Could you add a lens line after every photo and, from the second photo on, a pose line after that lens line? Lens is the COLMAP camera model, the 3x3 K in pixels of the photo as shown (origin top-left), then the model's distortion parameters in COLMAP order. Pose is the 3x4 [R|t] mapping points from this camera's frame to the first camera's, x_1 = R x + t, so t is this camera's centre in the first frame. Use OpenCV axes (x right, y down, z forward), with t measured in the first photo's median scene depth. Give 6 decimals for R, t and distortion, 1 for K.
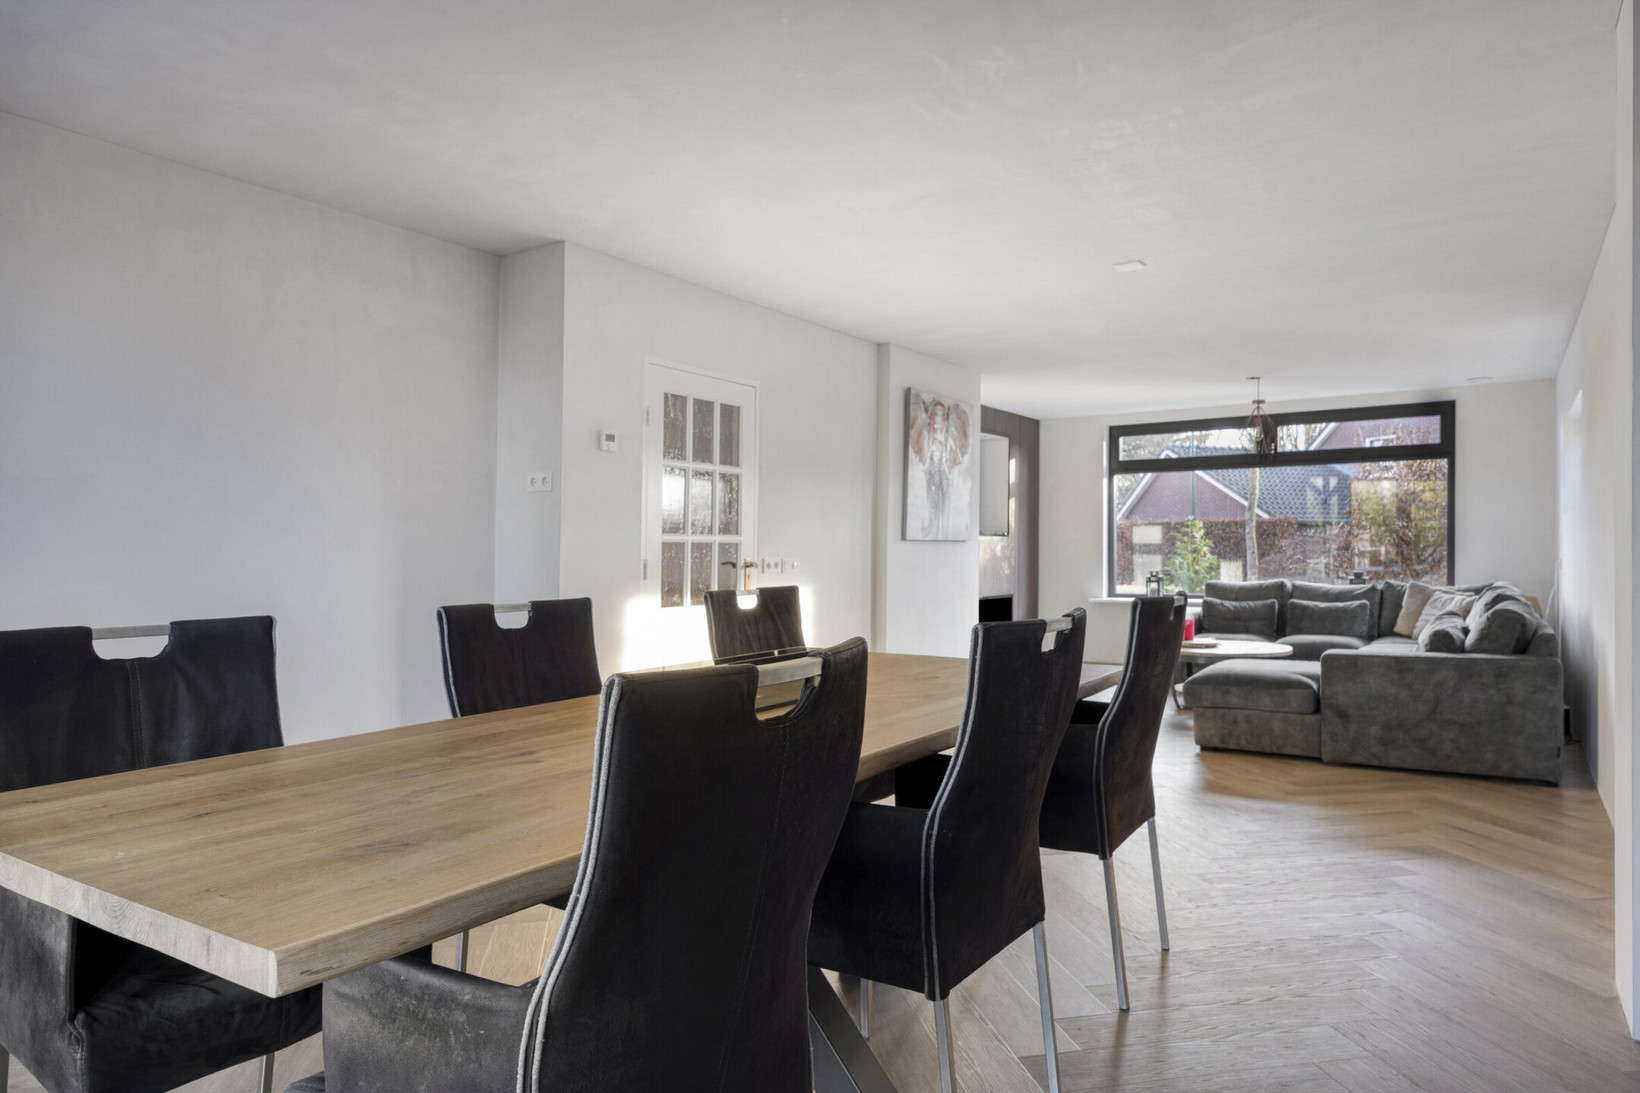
lens RADIAL K [[1033.6, 0, 820.0], [0, 1033.6, 546.5], [0, 0, 1]] dist [0.020981, 0.000973]
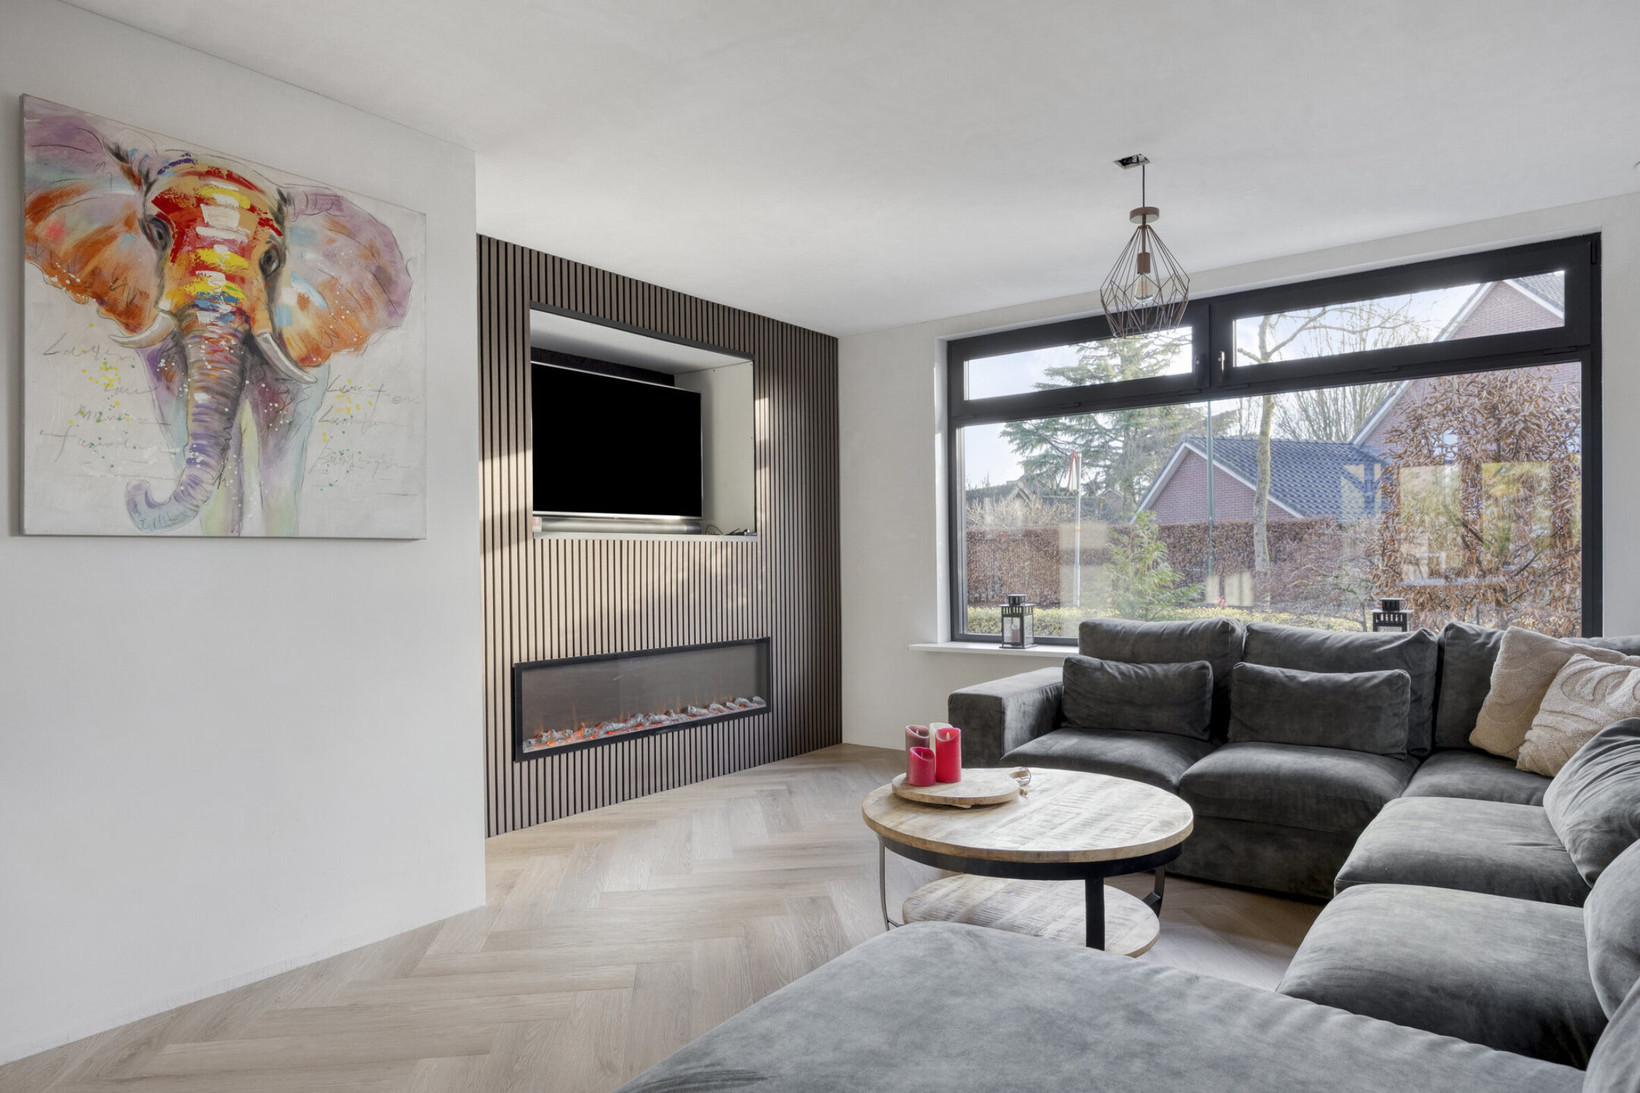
lens RADIAL K [[977.7, 0, 818.9], [0, 977.7, 563.7], [0, 0, 1]] dist [0.001956, -0.001699]
pose [[0.997370, -0.007386, -0.072099, 0.297911], [0.007869, 0.999949, 0.006408, 0.002630], [0.072048, -0.006958, 0.997377, 0.549916]]
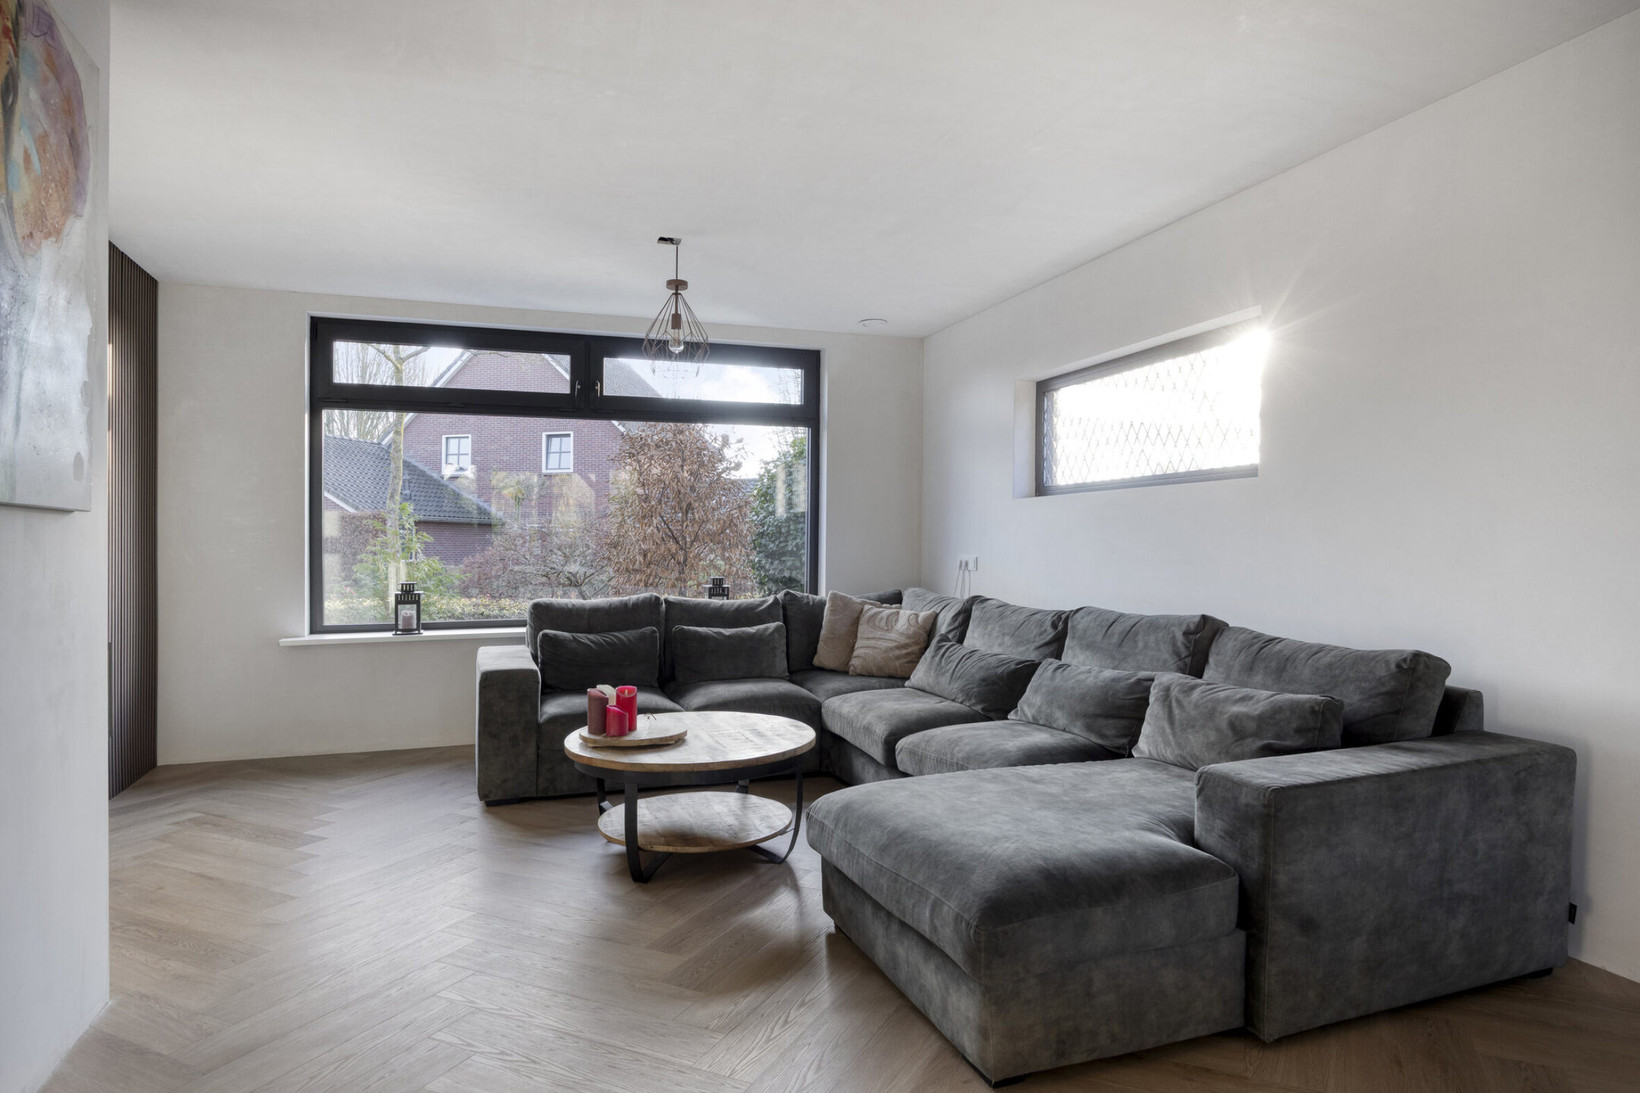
lens RADIAL K [[963.7, 0, 817.9], [0, 963.7, 569.2], [0, 0, 1]] dist [0.004064, 0.000102]
pose [[0.602647, -0.017466, 0.797817, 0.041480], [-0.001477, 0.999734, 0.023002, 0.003670], [-0.798006, -0.015040, 0.602461, 0.584967]]
